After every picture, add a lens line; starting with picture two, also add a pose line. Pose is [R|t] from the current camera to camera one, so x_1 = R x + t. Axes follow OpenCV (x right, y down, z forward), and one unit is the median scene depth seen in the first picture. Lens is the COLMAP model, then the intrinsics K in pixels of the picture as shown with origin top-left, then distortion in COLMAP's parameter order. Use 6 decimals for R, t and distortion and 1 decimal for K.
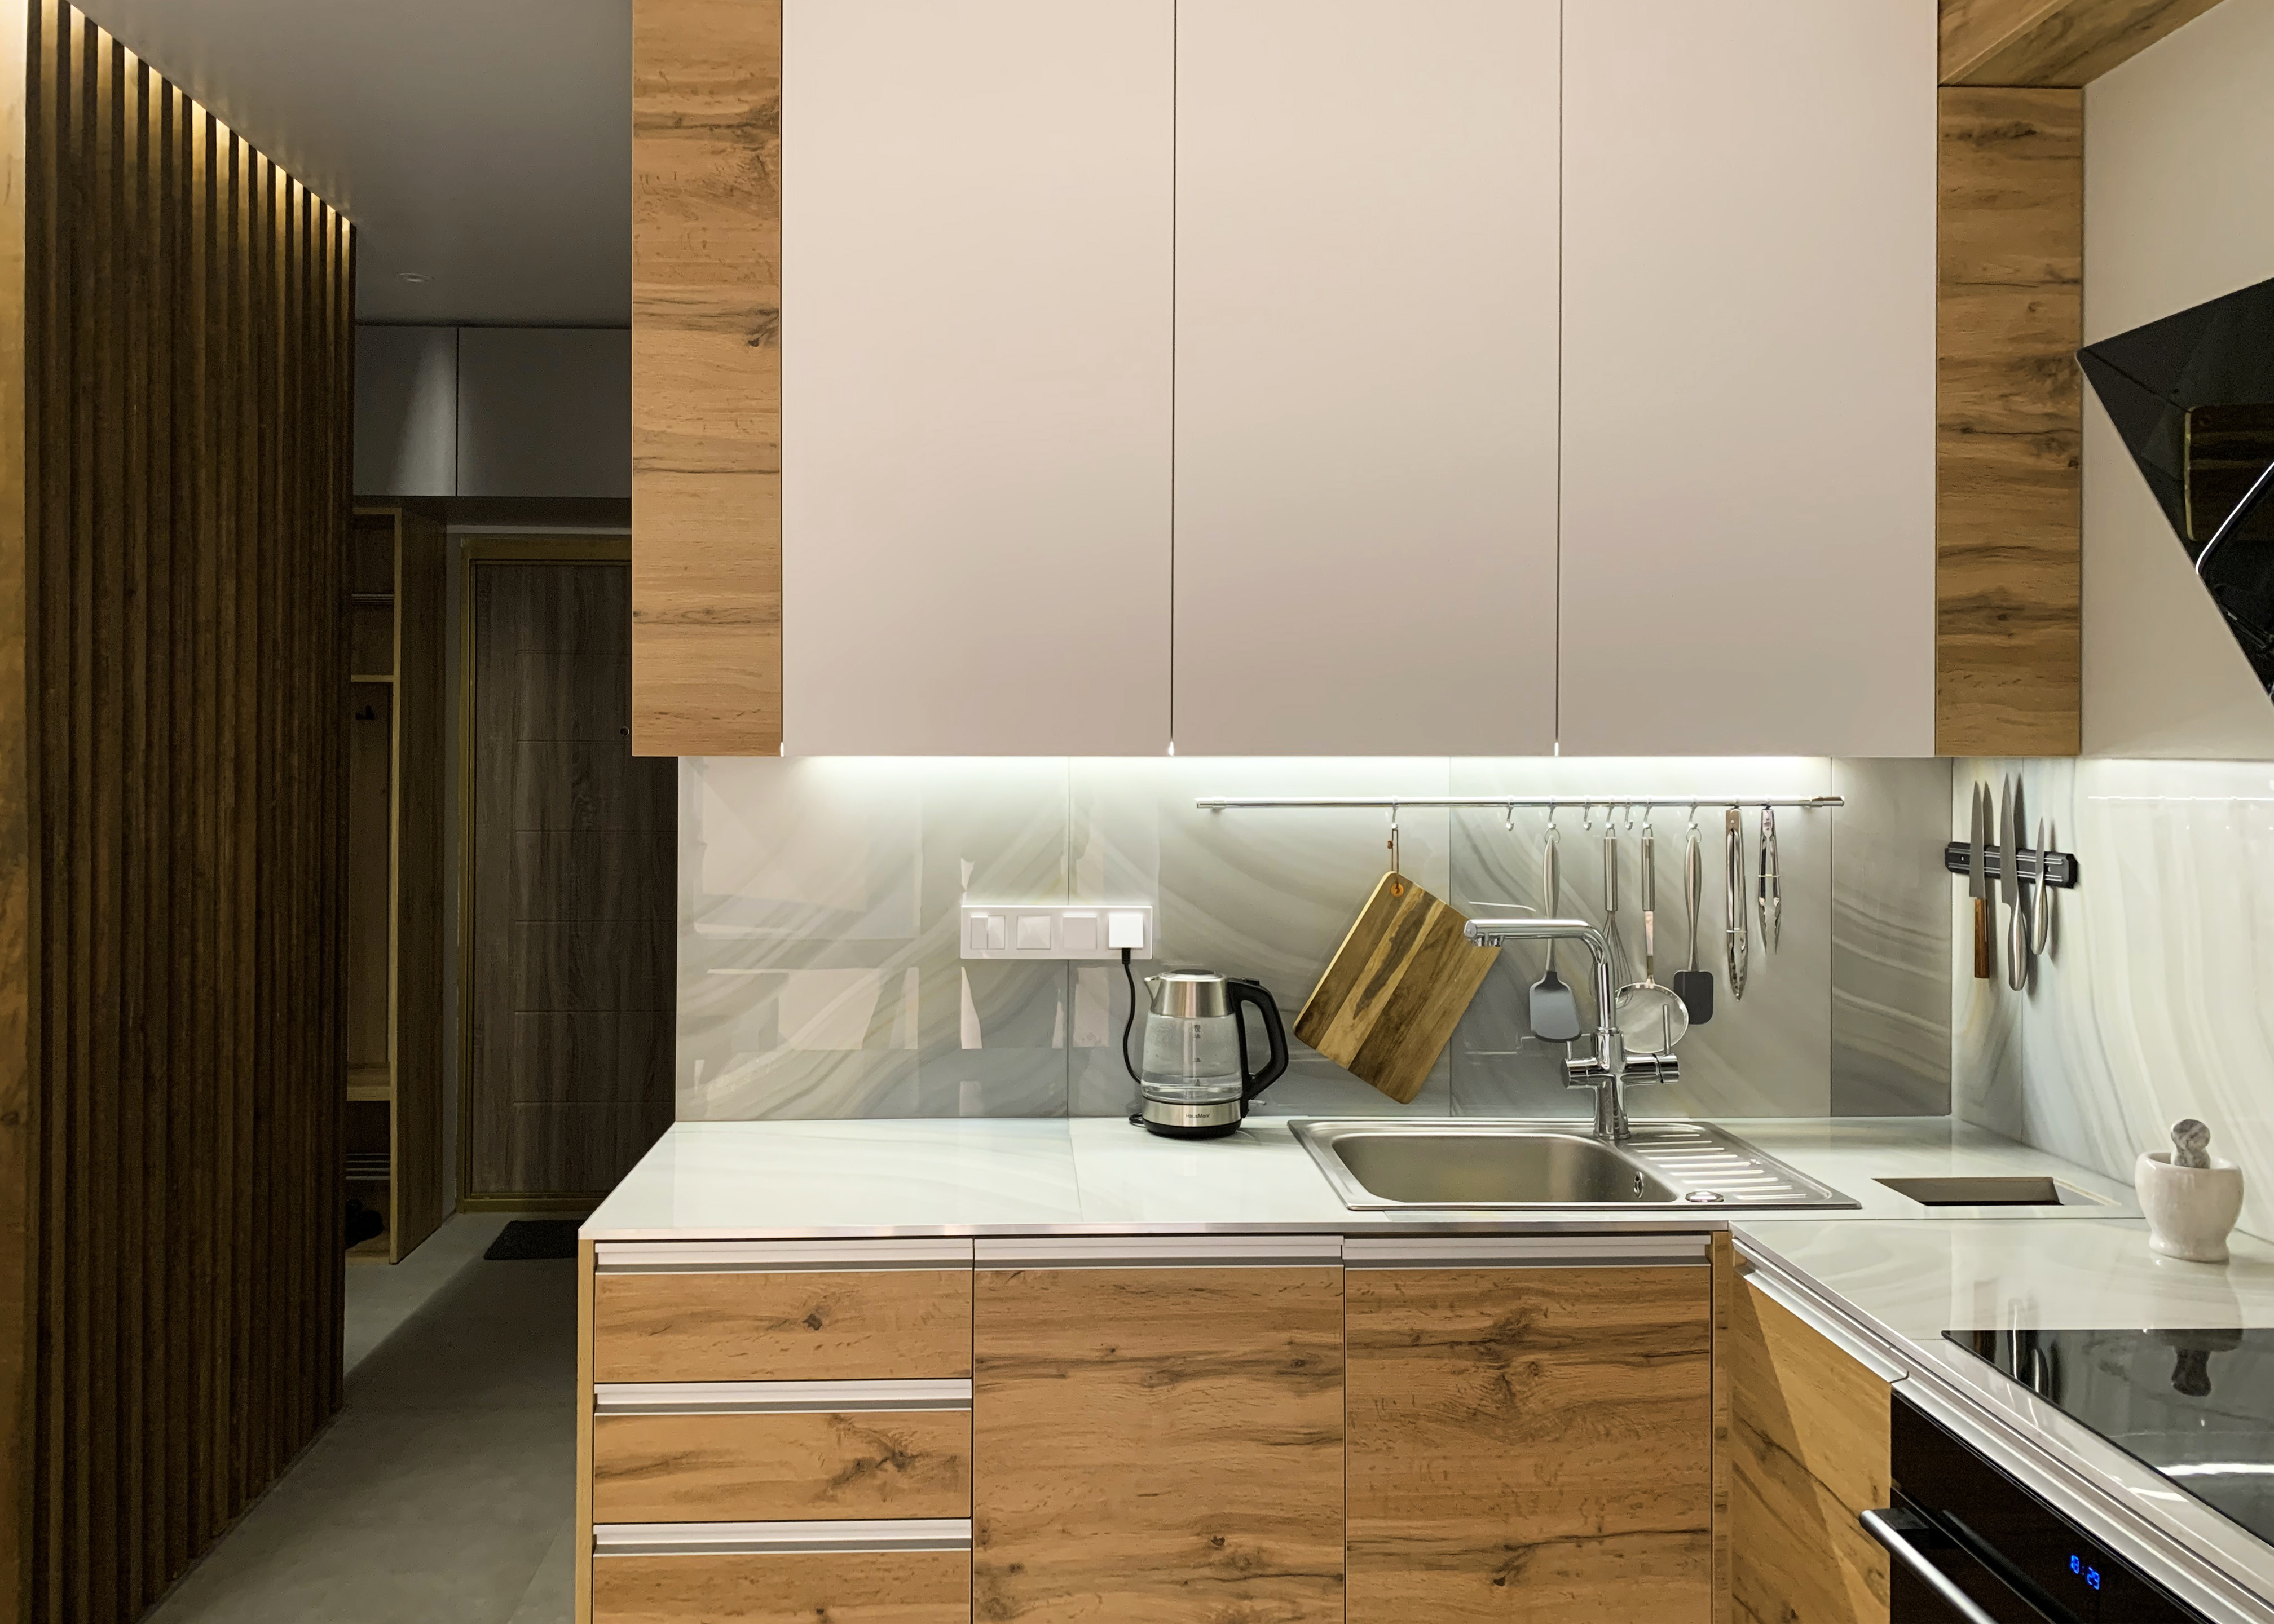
lens RADIAL K [[1800.2, 0, 1137.0], [0, 1800.2, 812.0], [0, 0, 1]] dist [0.073149, -0.101500]
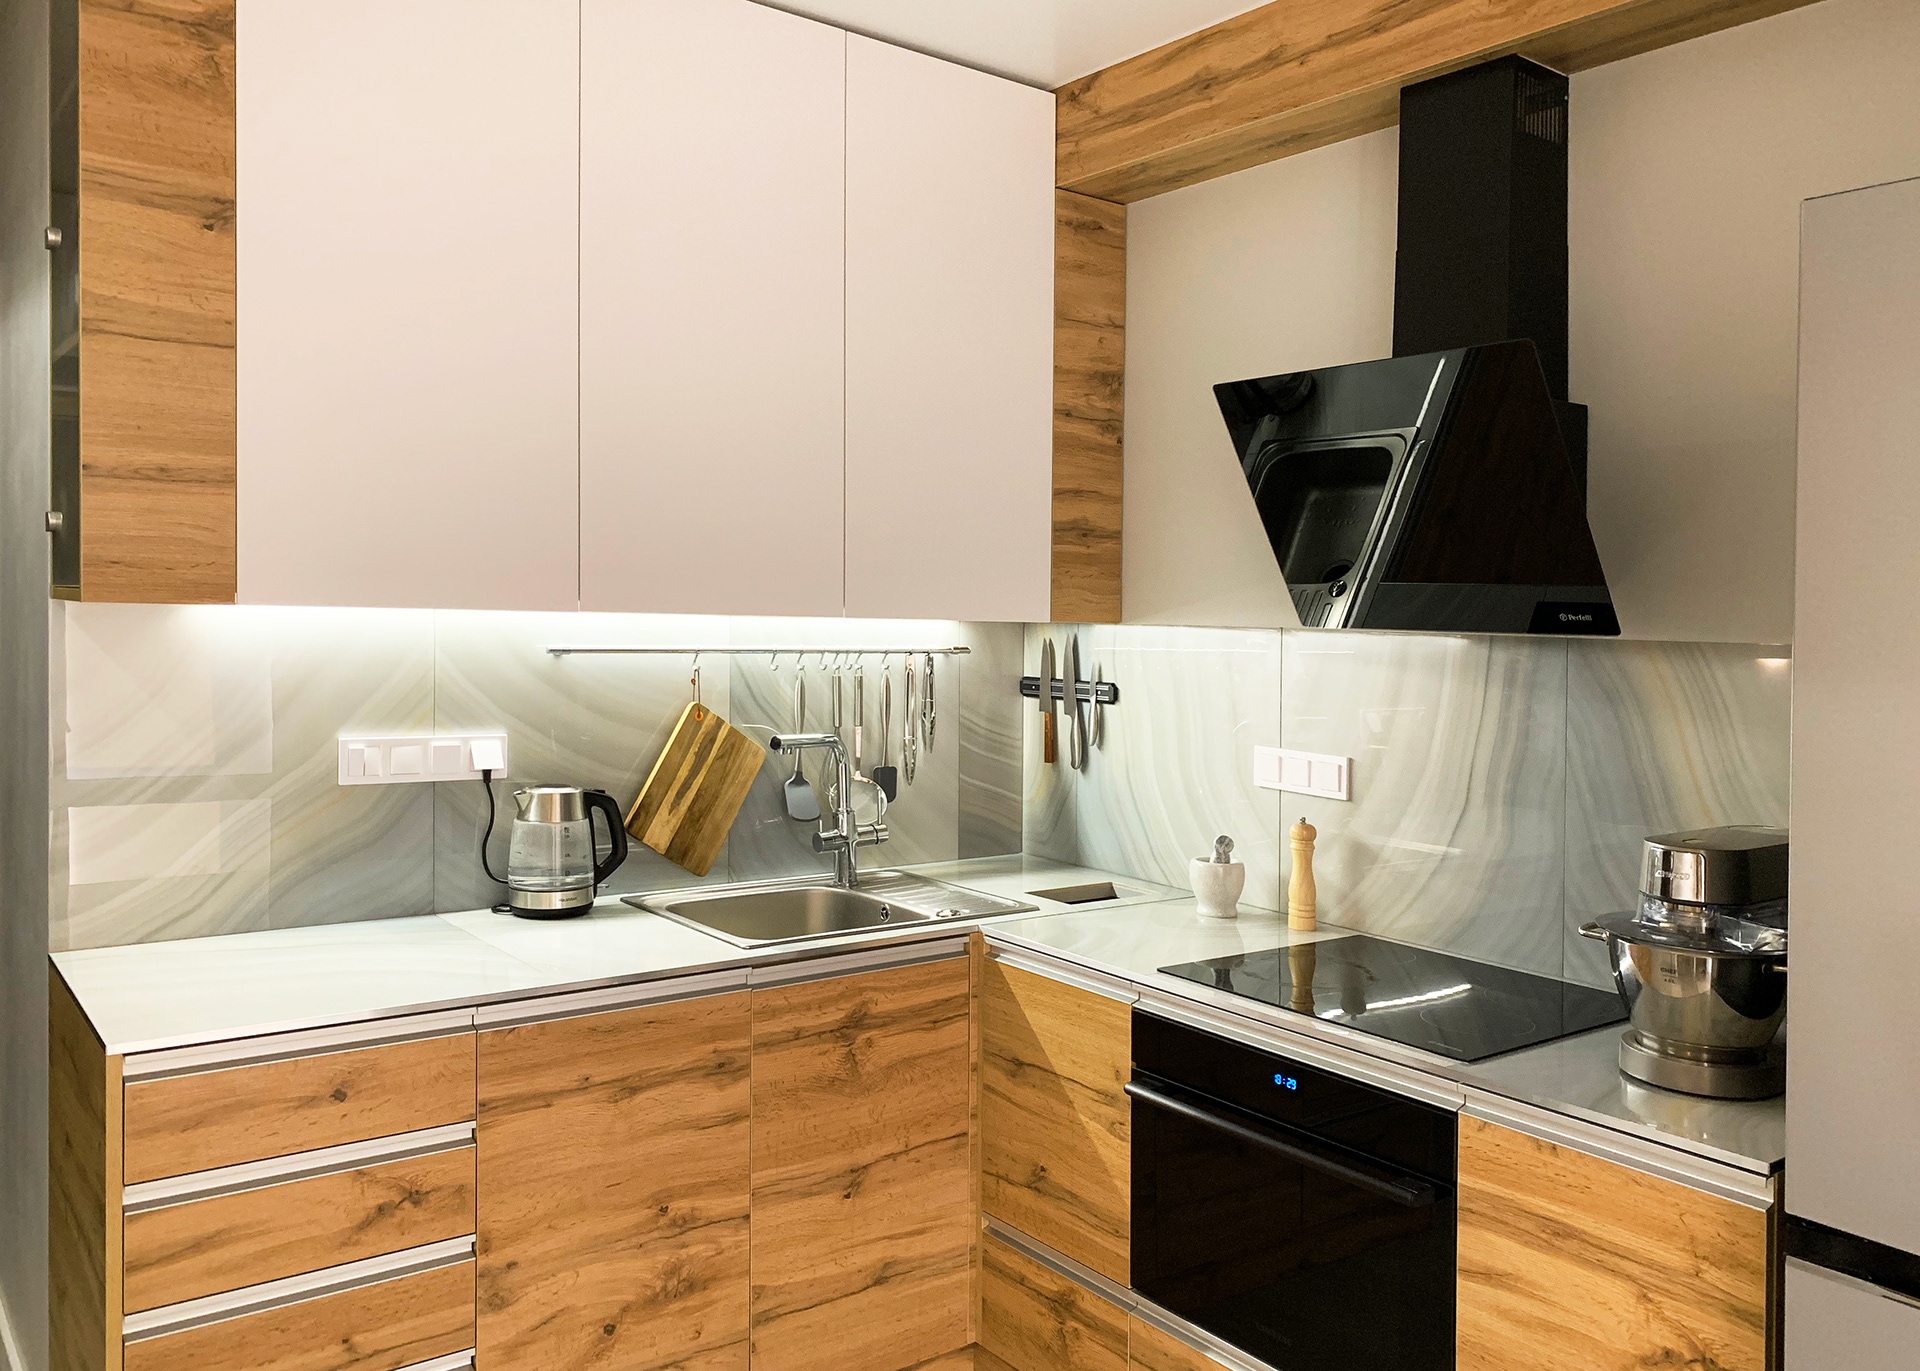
lens RADIAL K [[1511.0, 0, 960.0], [0, 1511.0, 685.5], [0, 0, 1]] dist [0.047652, -0.008903]
pose [[0.824374, -0.009859, 0.565959, -0.364951], [0.000335, 0.999857, 0.016929, 0.002623], [-0.566045, -0.013766, 0.824259, -0.024141]]
